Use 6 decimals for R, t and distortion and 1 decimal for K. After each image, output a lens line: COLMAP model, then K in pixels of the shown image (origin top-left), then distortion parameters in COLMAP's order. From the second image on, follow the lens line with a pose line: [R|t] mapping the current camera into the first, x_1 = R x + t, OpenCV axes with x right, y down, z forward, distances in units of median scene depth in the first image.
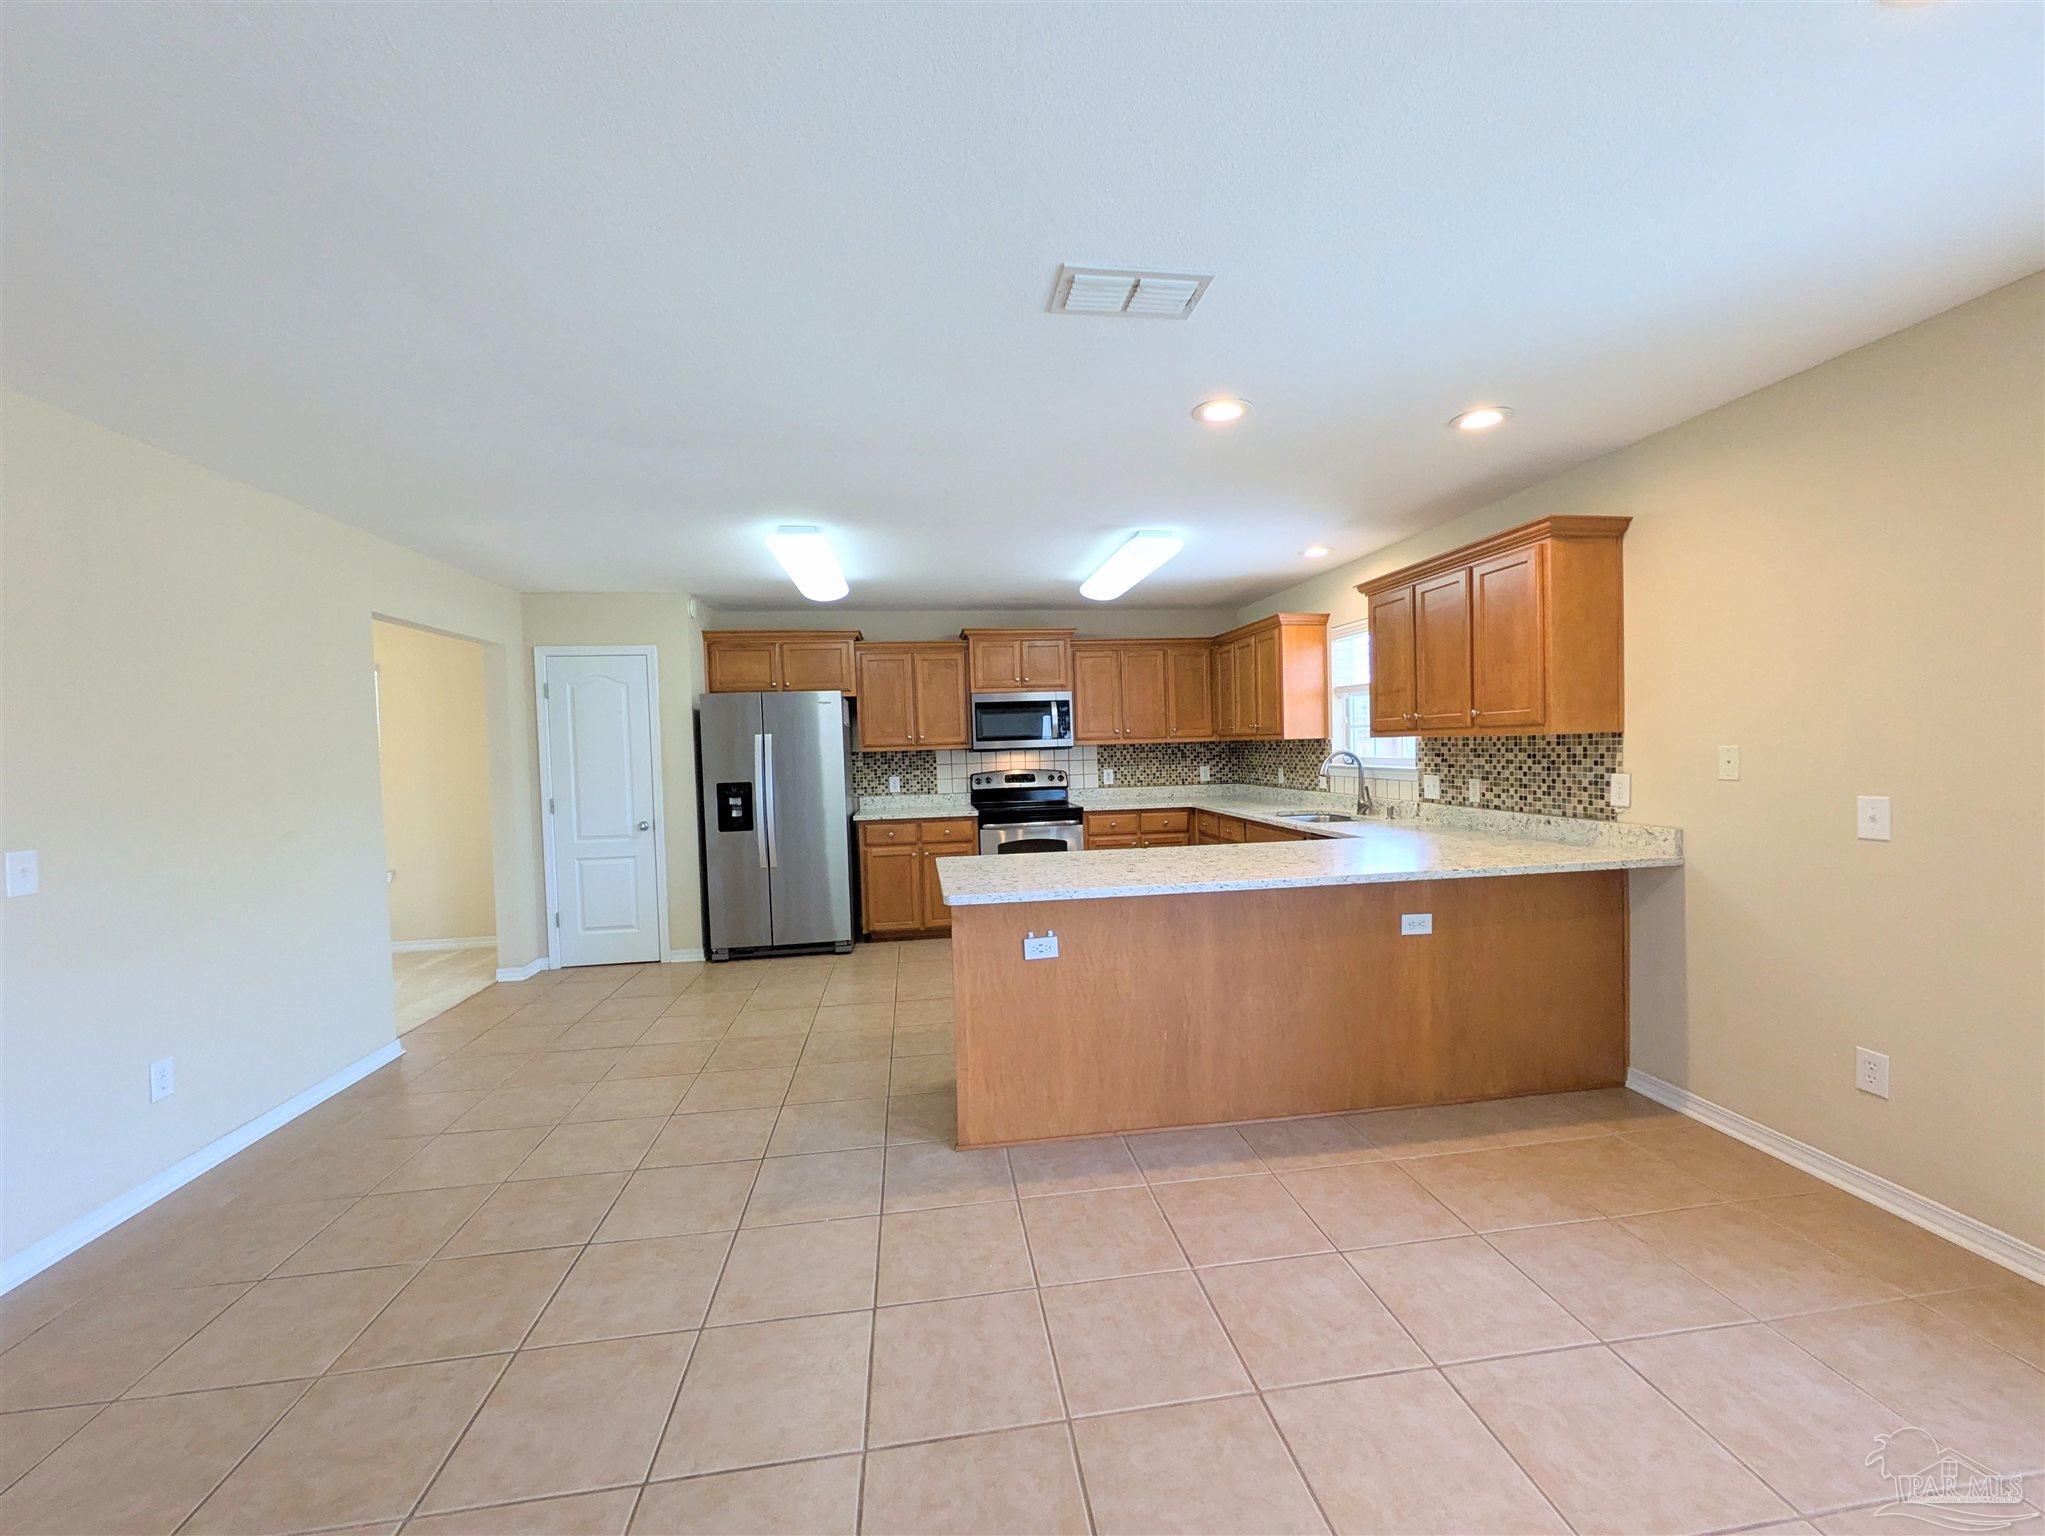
lens RADIAL K [[807.3, 0, 1027.5], [0, 807.3, 769.5], [0, 0, 1]] dist [-0.000617, 0.000744]
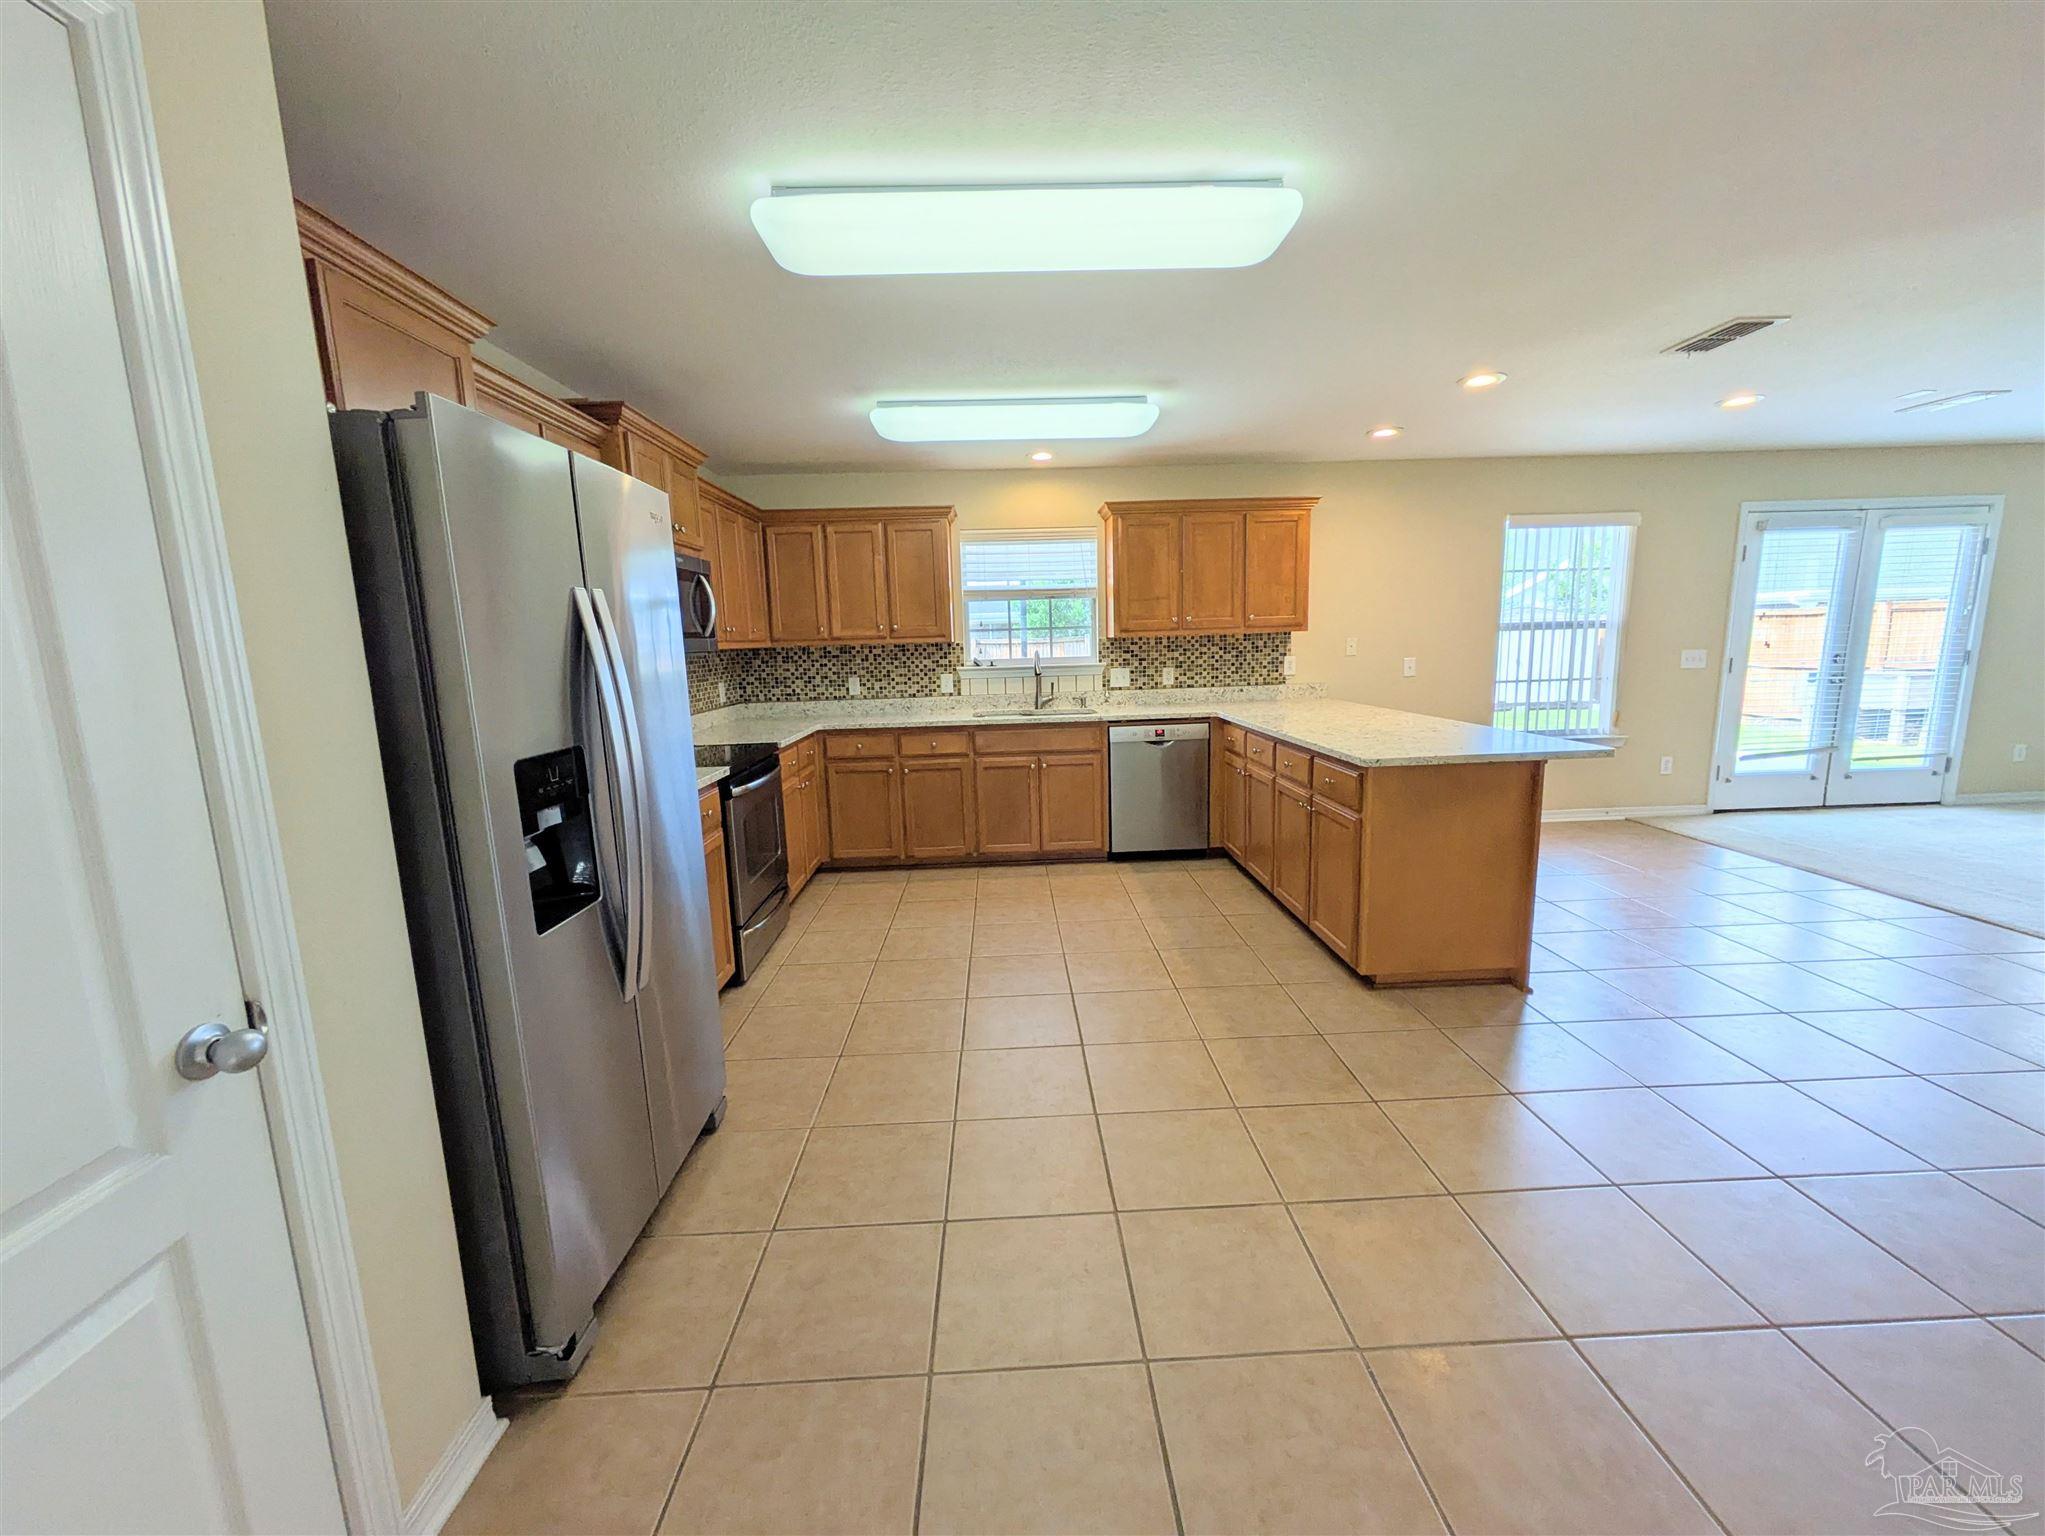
lens RADIAL K [[807.3, 0, 1027.5], [0, 807.3, 769.5], [0, 0, 1]] dist [-0.000617, 0.000744]
pose [[0.112461, -0.135002, 0.984442, -0.759382], [0.057870, 0.989936, 0.129144, -0.007176], [-0.991969, 0.042446, 0.119142, 0.965512]]
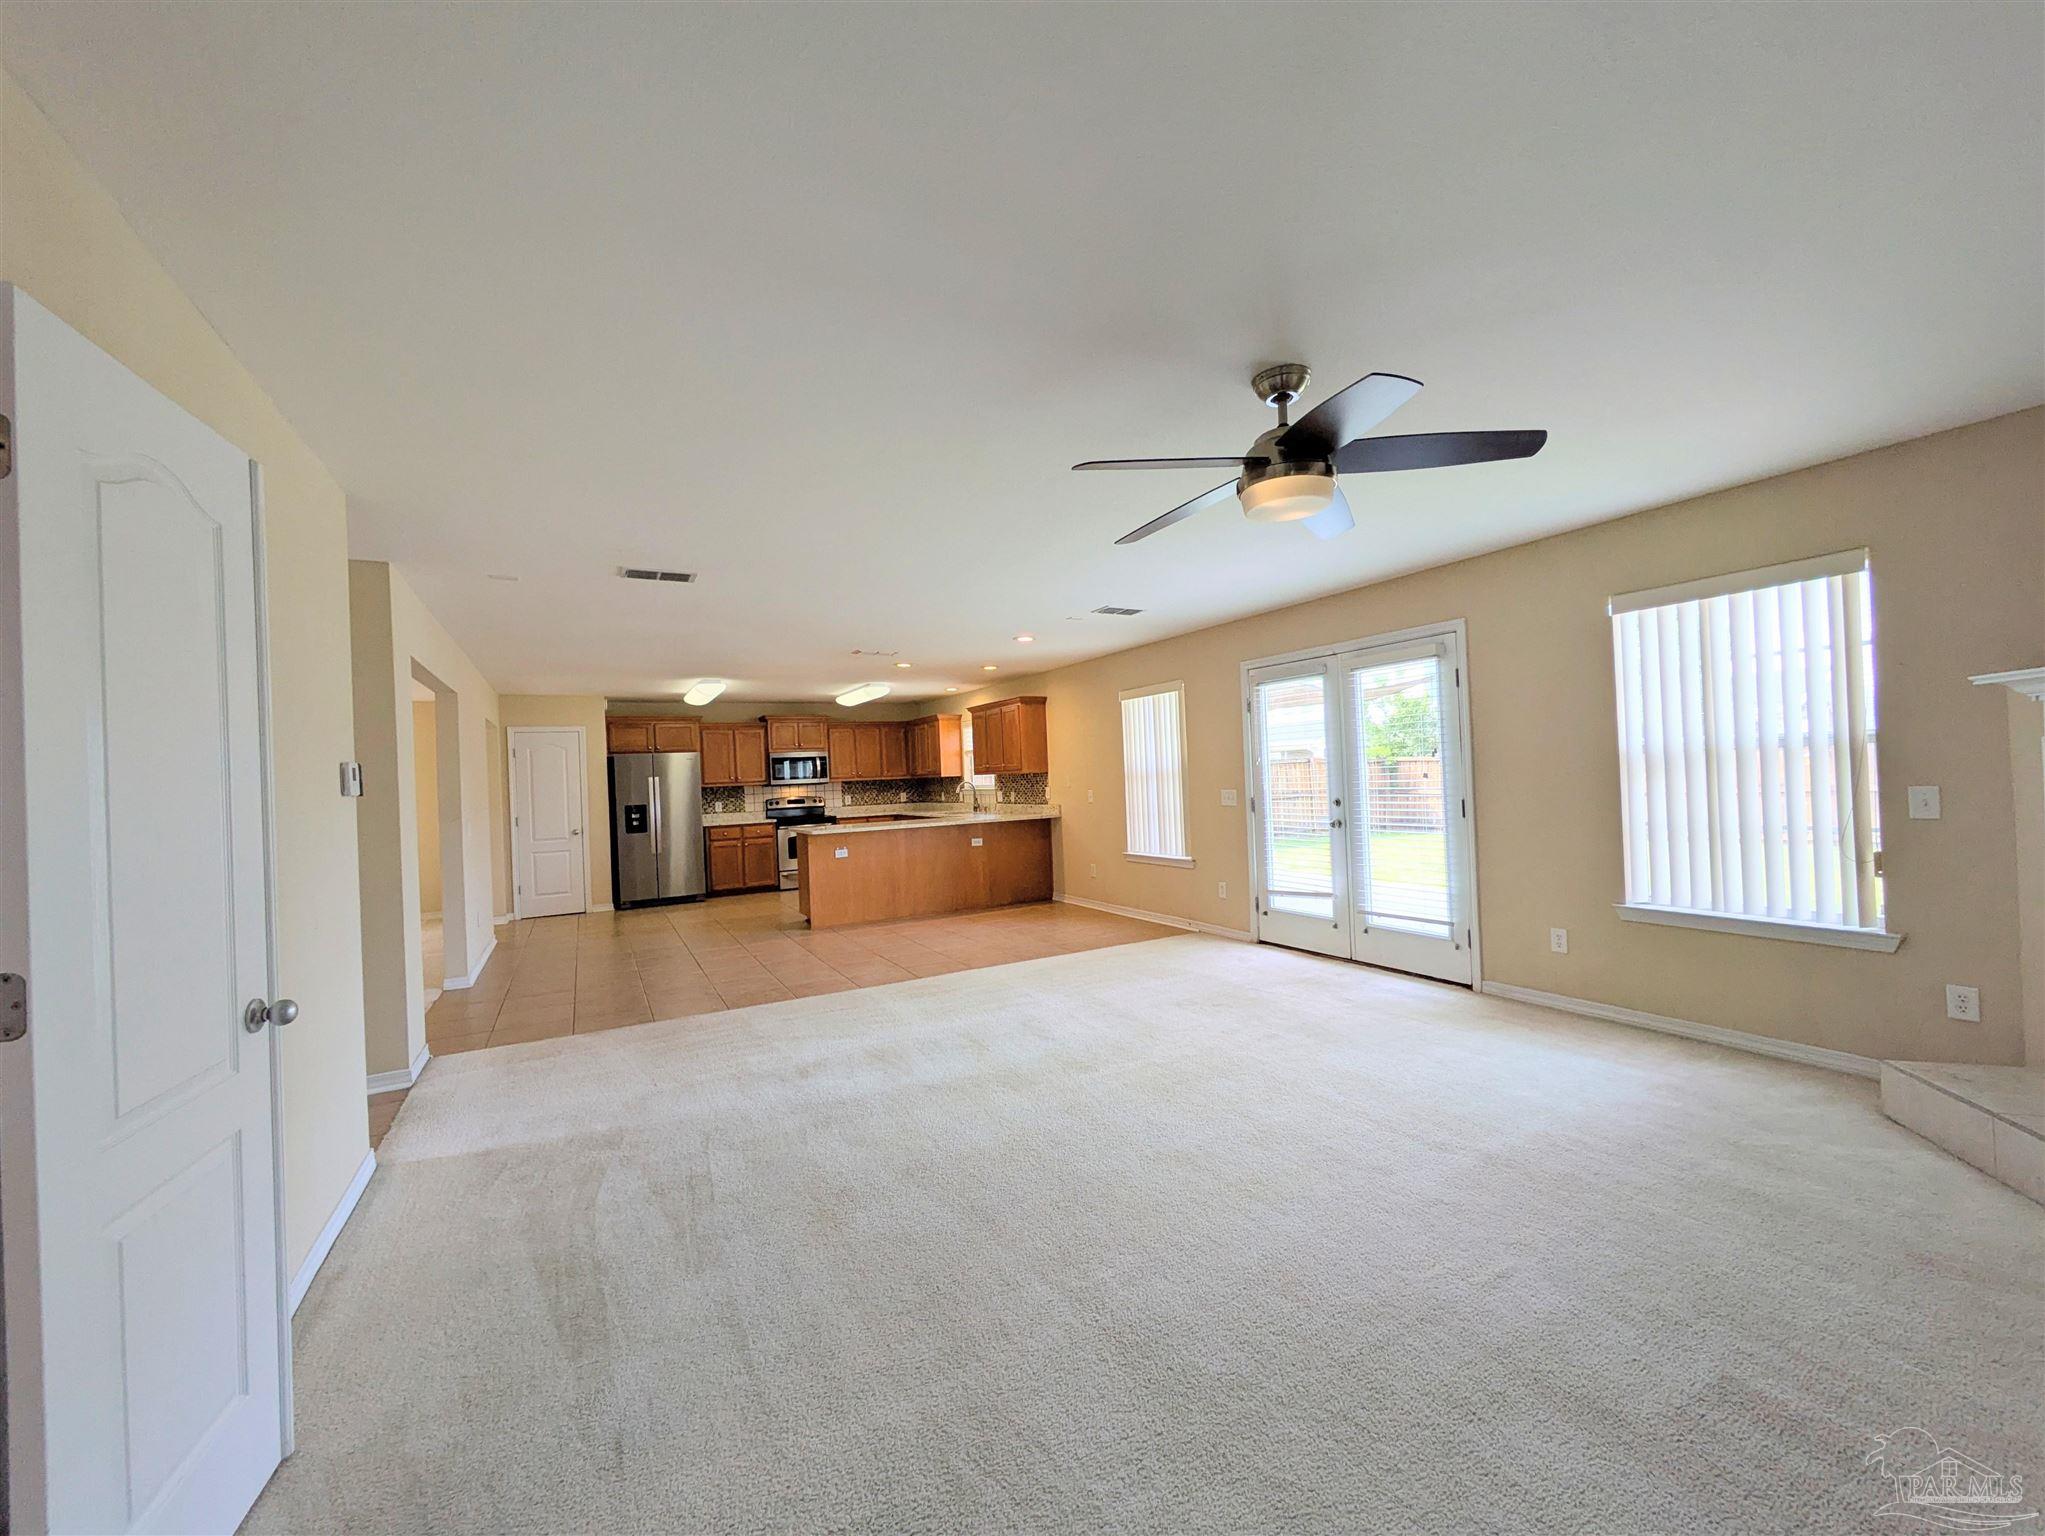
lens RADIAL K [[807.3, 0, 1027.5], [0, 807.3, 769.5], [0, 0, 1]] dist [-0.000617, 0.000744]
pose [[0.935530, -0.007904, 0.353158, -0.225048], [0.026168, 0.998553, -0.046970, 0.052543], [-0.352276, 0.053183, 0.934384, -1.127465]]
